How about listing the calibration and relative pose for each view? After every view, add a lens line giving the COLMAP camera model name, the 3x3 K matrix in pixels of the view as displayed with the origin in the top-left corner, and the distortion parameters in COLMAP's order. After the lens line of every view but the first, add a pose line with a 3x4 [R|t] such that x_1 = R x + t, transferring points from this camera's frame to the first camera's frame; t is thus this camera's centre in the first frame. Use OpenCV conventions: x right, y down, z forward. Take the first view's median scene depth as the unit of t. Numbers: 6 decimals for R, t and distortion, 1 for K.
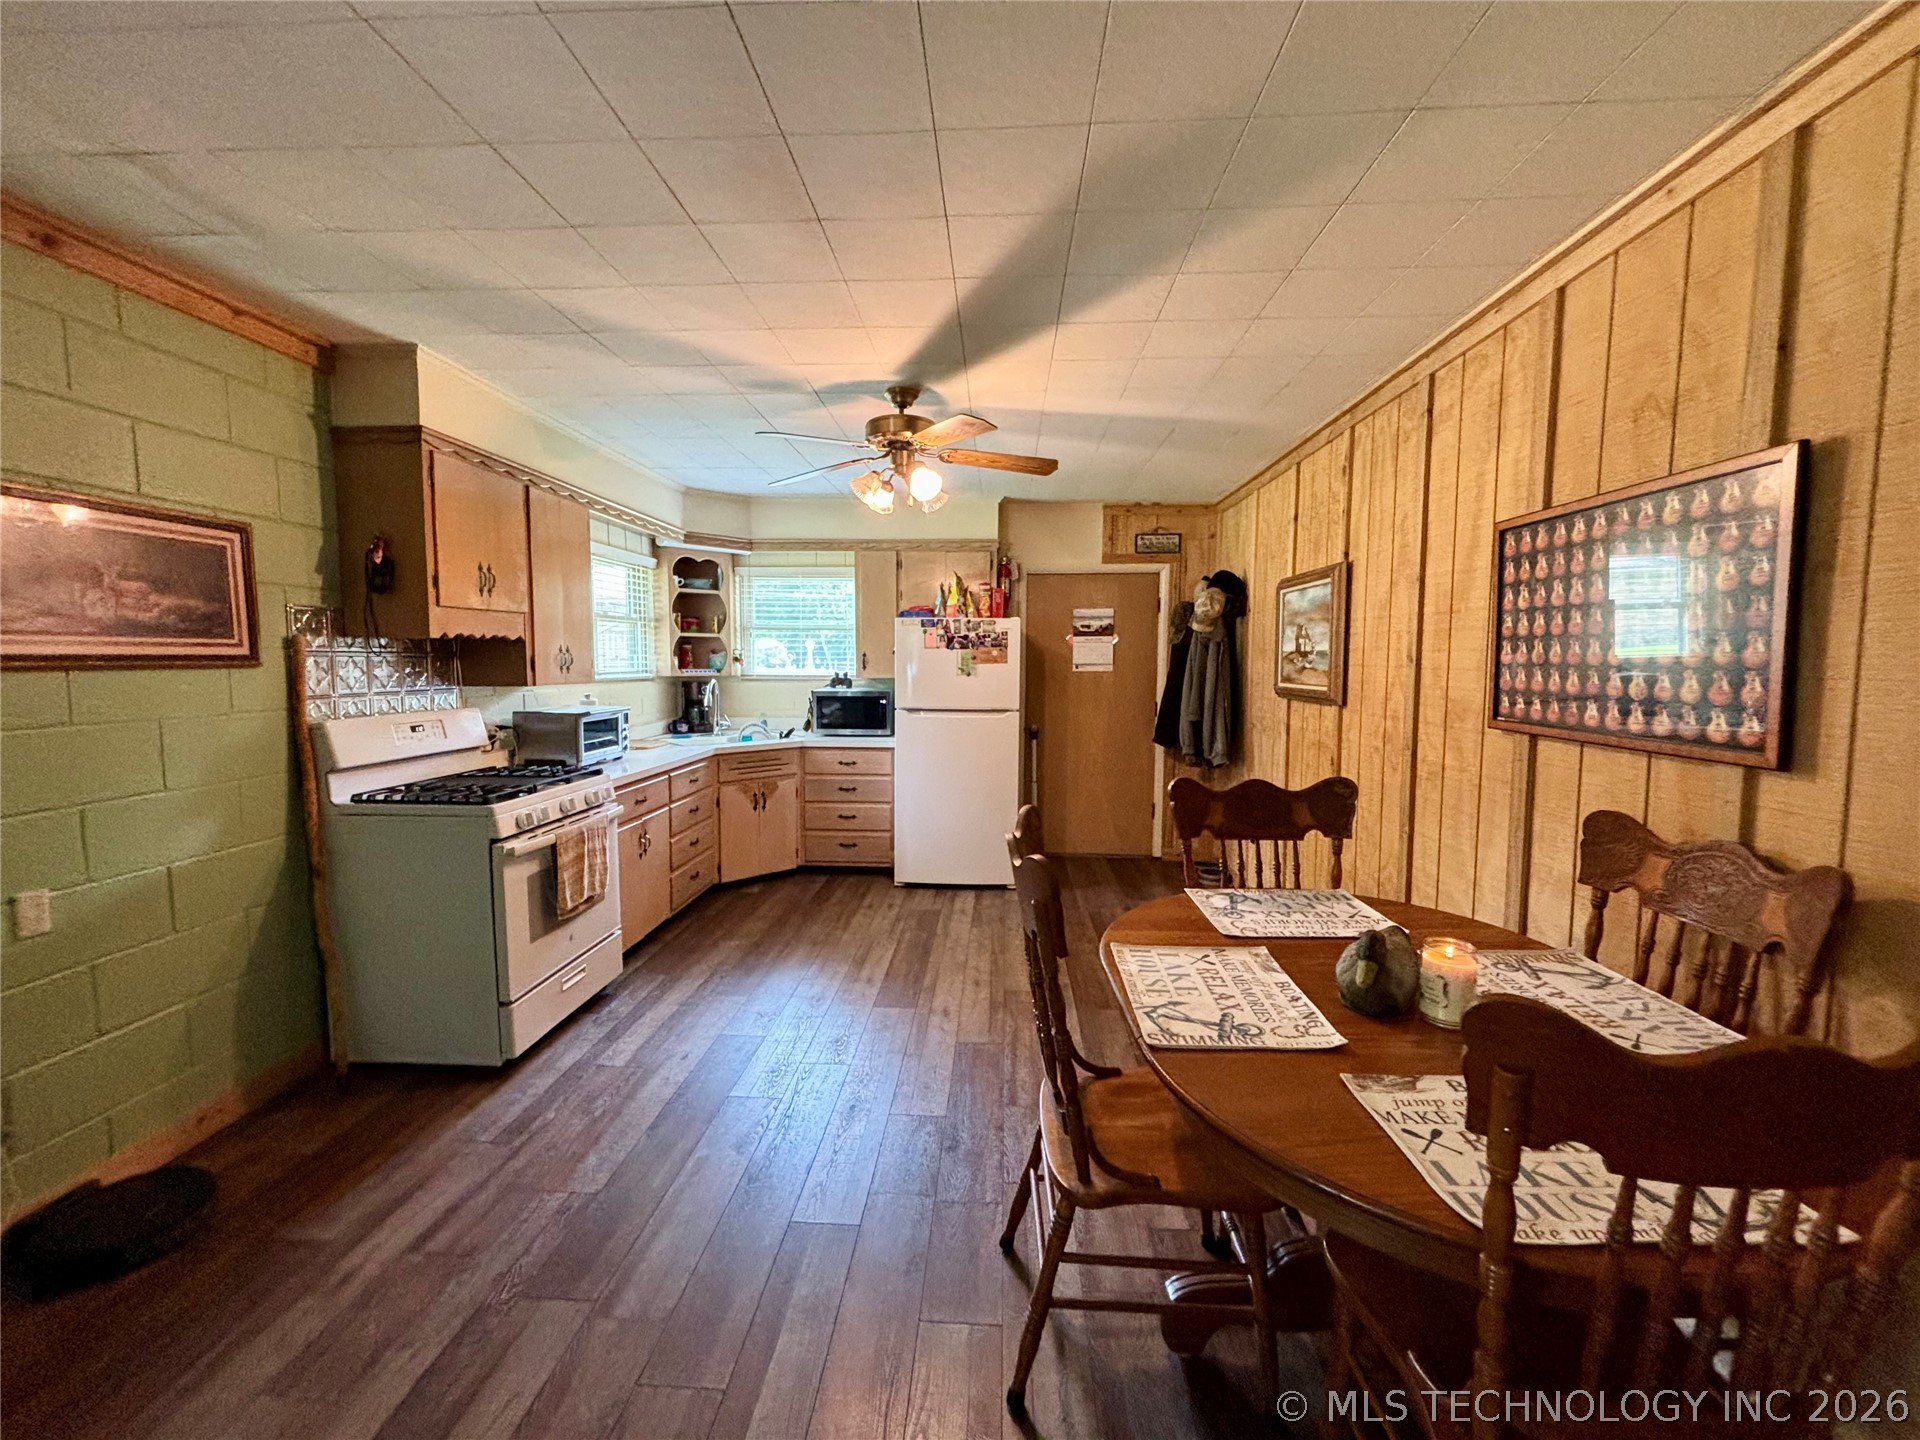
lens RADIAL K [[772.7, 0, 959.8], [0, 772.7, 721.9], [0, 0, 1]] dist [0.004794, -0.000177]
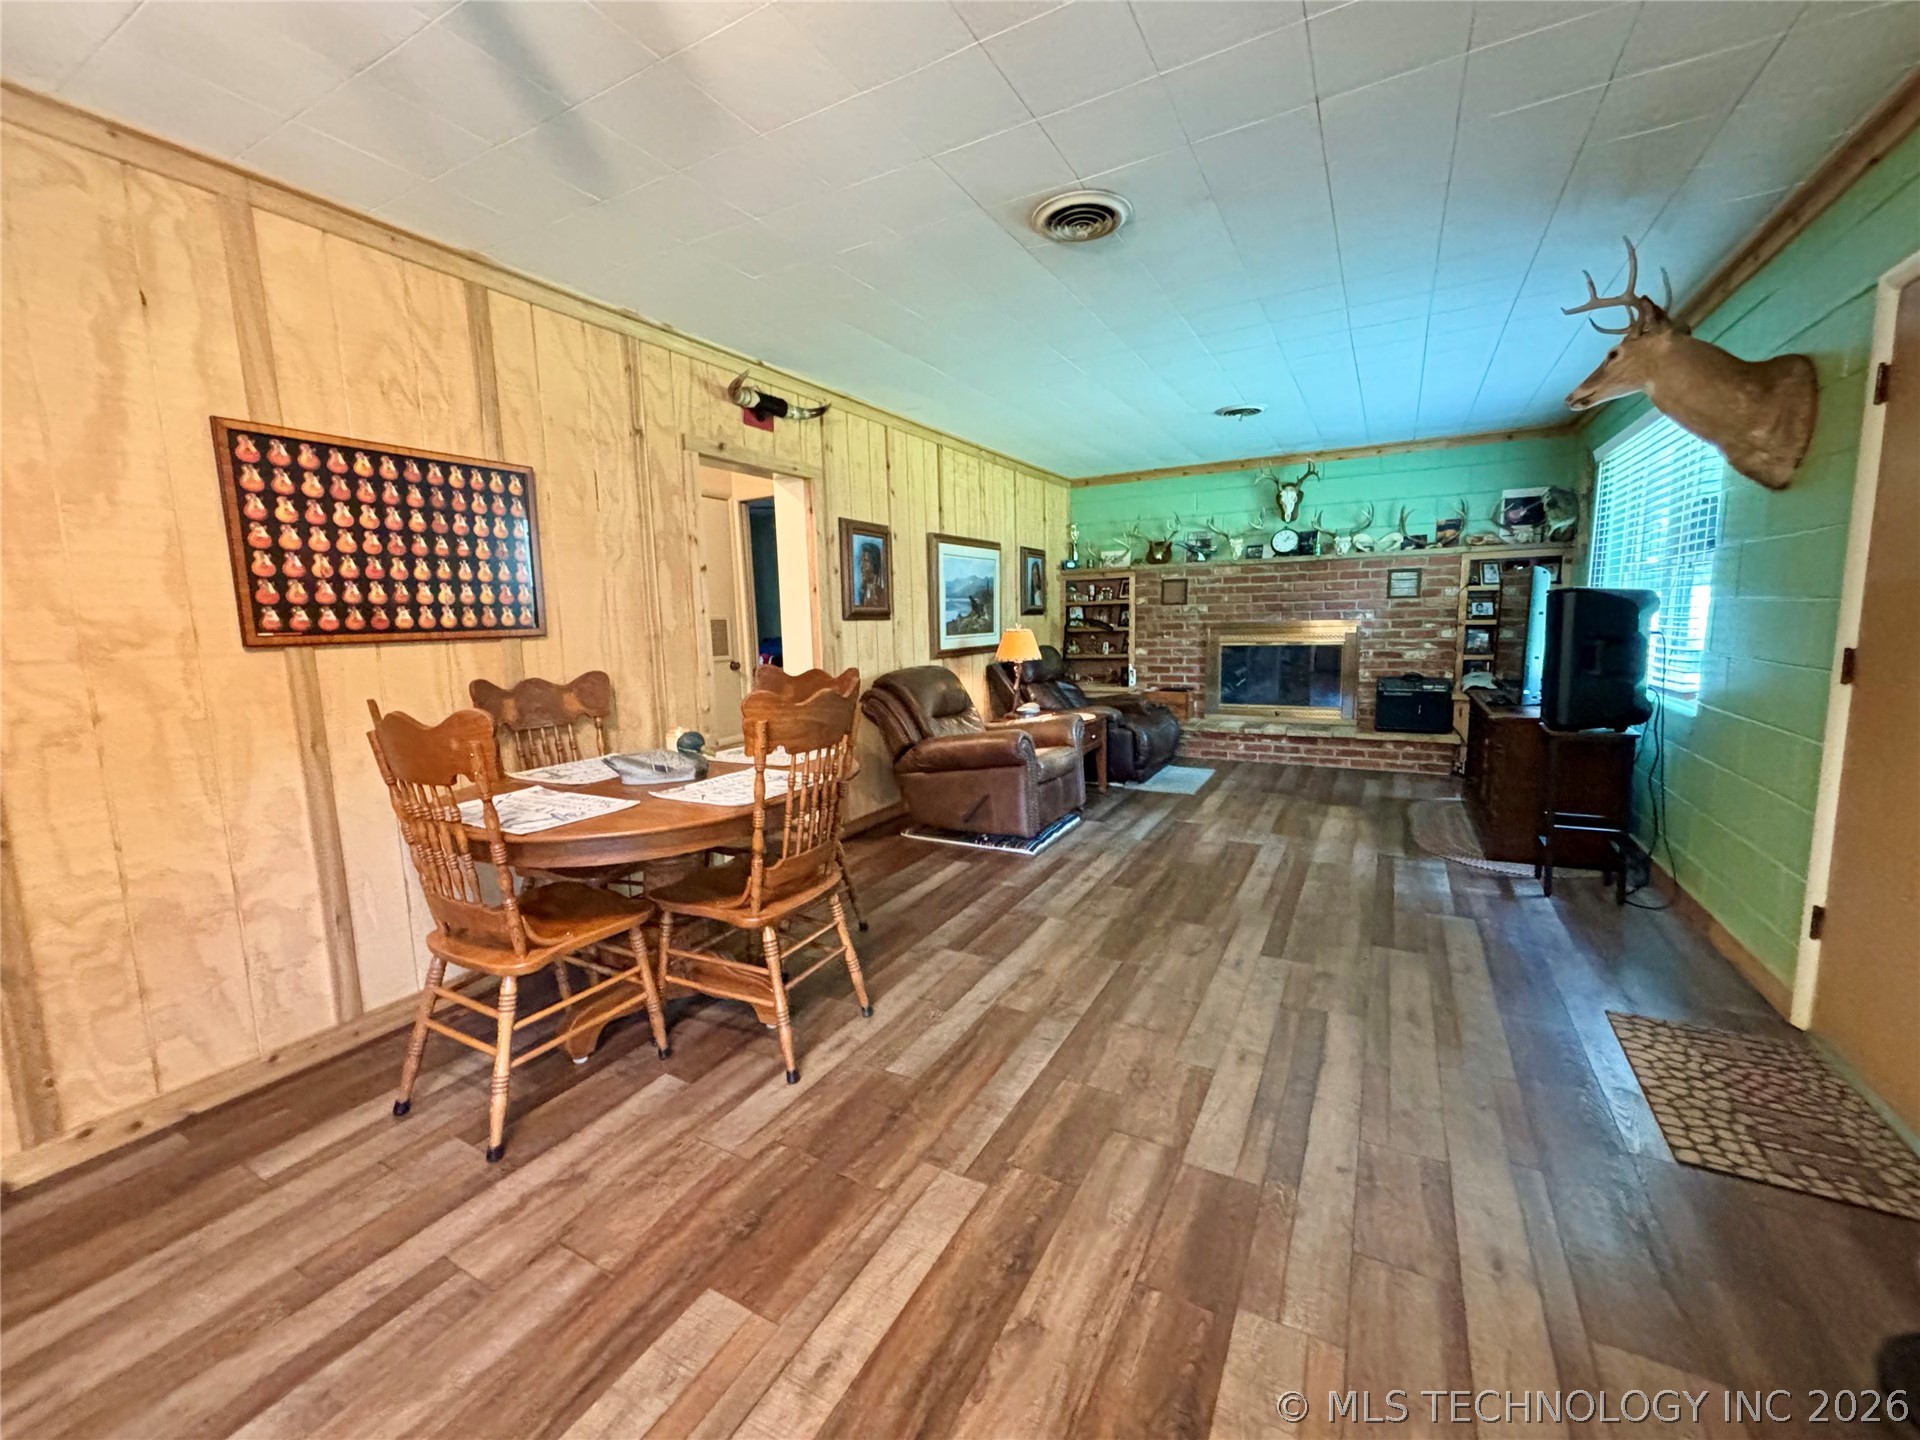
lens RADIAL K [[783.9, 0, 947.5], [0, 783.9, 725.8], [0, 0, 1]] dist [0.000592, -0.008805]
pose [[-0.897868, -0.042896, 0.438170, -0.327646], [0.057854, 0.975116, 0.214013, -0.034928], [-0.436447, 0.217506, -0.873044, 1.013622]]
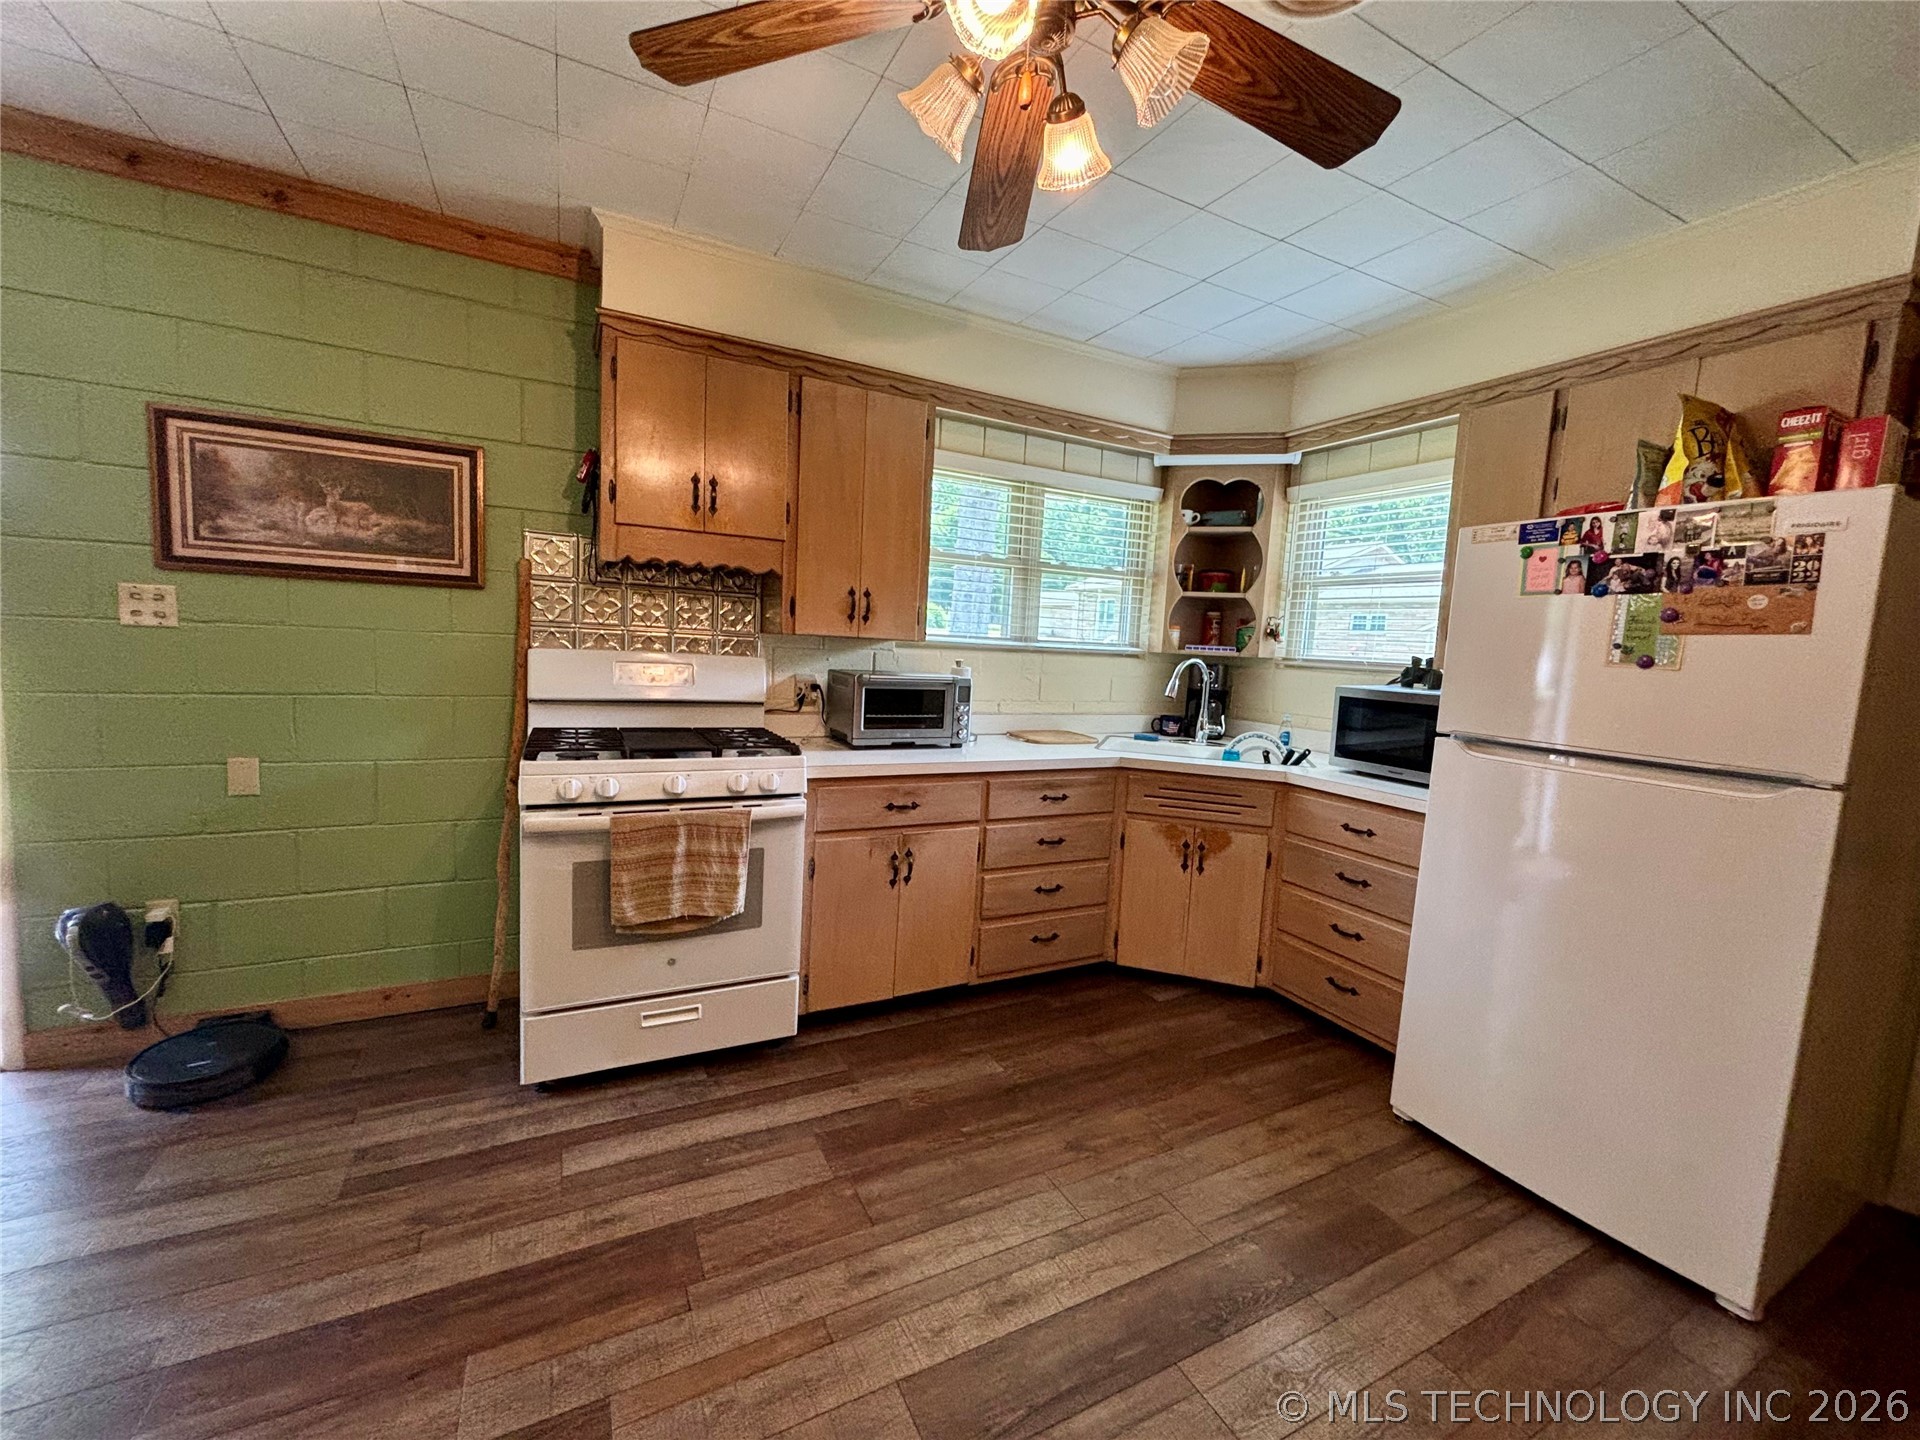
lens RADIAL K [[772.7, 0, 959.8], [0, 772.7, 721.9], [0, 0, 1]] dist [0.004794, -0.000177]
pose [[0.507196, 0.110456, -0.854723, 0.227494], [-0.119887, 0.991153, 0.056945, -0.022992], [0.853451, 0.073588, 0.515951, 0.760066]]
